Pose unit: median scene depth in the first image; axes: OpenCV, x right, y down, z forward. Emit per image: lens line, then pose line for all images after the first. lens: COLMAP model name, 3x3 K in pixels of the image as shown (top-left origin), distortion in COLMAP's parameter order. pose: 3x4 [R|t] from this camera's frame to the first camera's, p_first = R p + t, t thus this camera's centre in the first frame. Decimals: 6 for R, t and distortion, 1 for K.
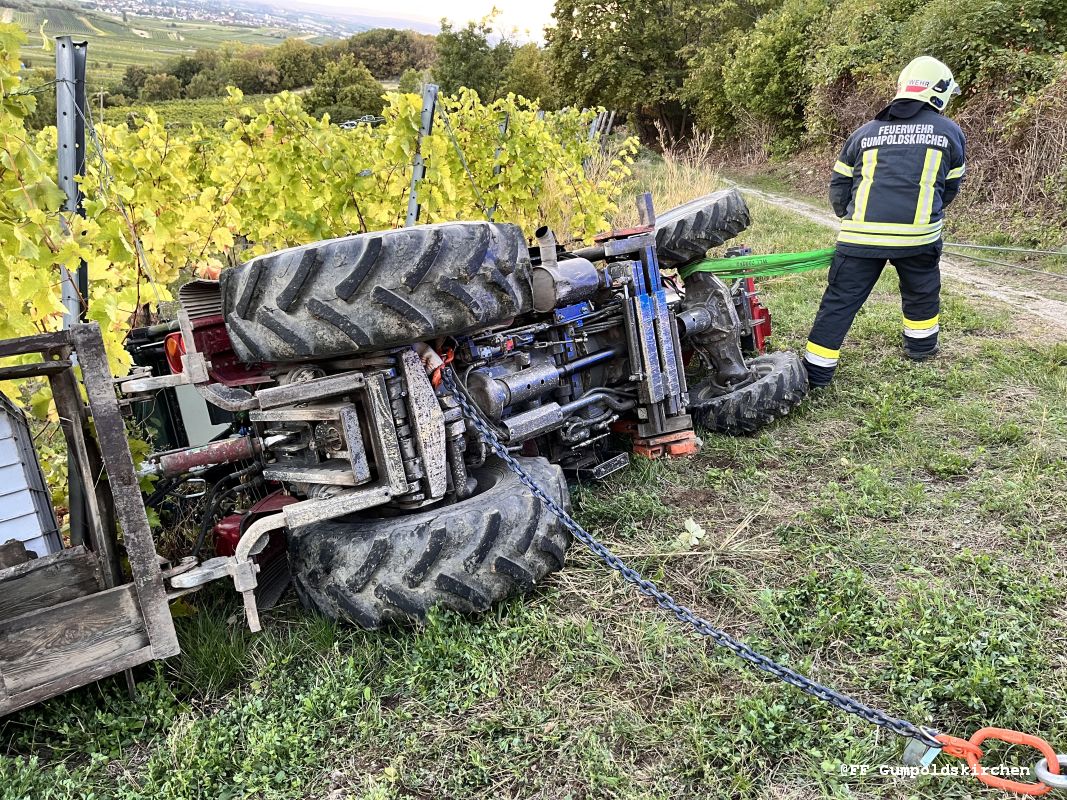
lens RADIAL K [[810.3, 0, 543.0], [0, 810.3, 401.8], [0, 0, 1]] dist [0.059360, -0.084932]
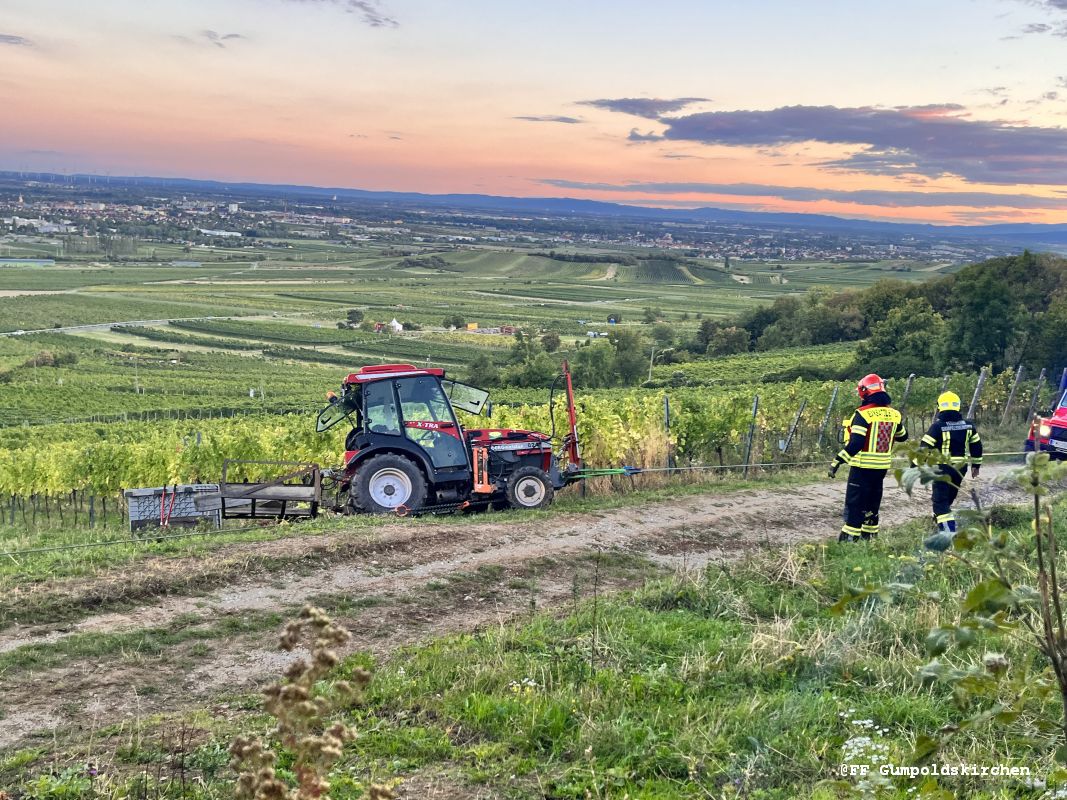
lens RADIAL K [[1096.6, 0, 533.8], [0, 1096.6, 402.9], [0, 0, 1]] dist [0.050957, 0.000000]
pose [[0.814278, -0.007480, -0.580427, 0.111307], [-0.163564, 0.956444, -0.241788, 0.026833], [0.556955, 0.291820, 0.777588, -0.096692]]
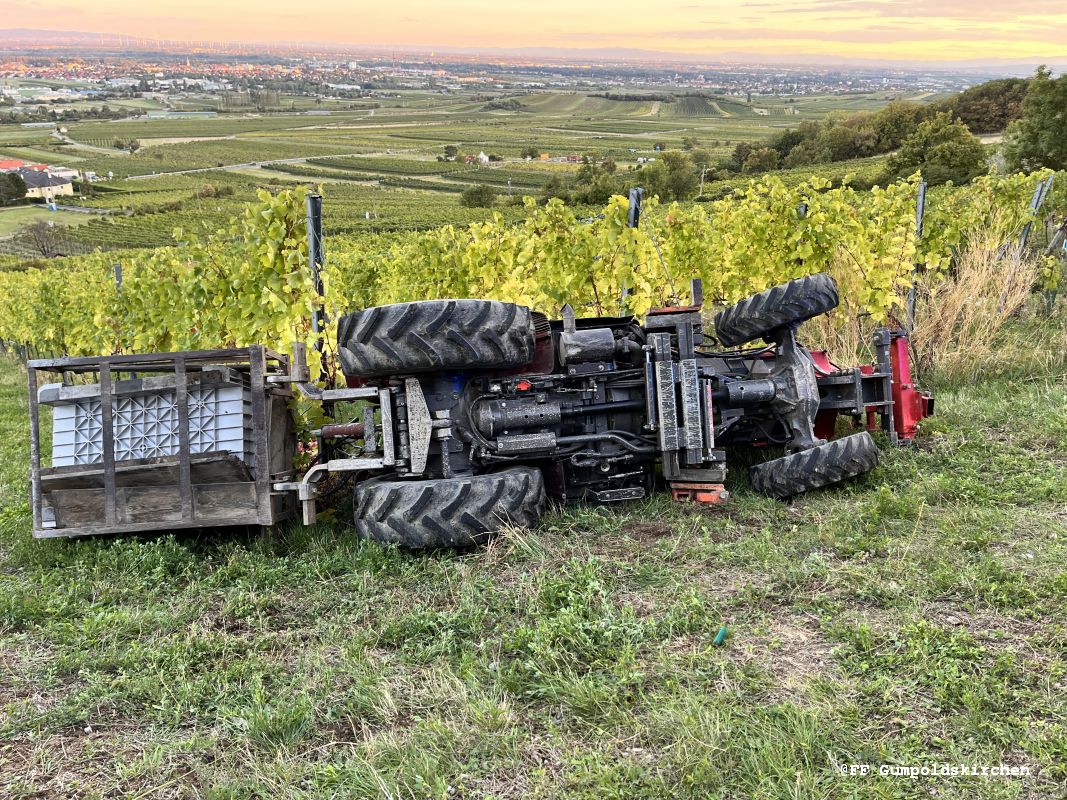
lens RADIAL K [[810.3, 0, 534.5], [0, 810.3, 405.4], [0, 0, 1]] dist [0.059360, -0.084932]
pose [[0.772309, 0.115315, -0.624692, 0.028495], [-0.157061, 0.987517, -0.011884, -0.000793], [0.615524, 0.107293, 0.780780, -0.002527]]
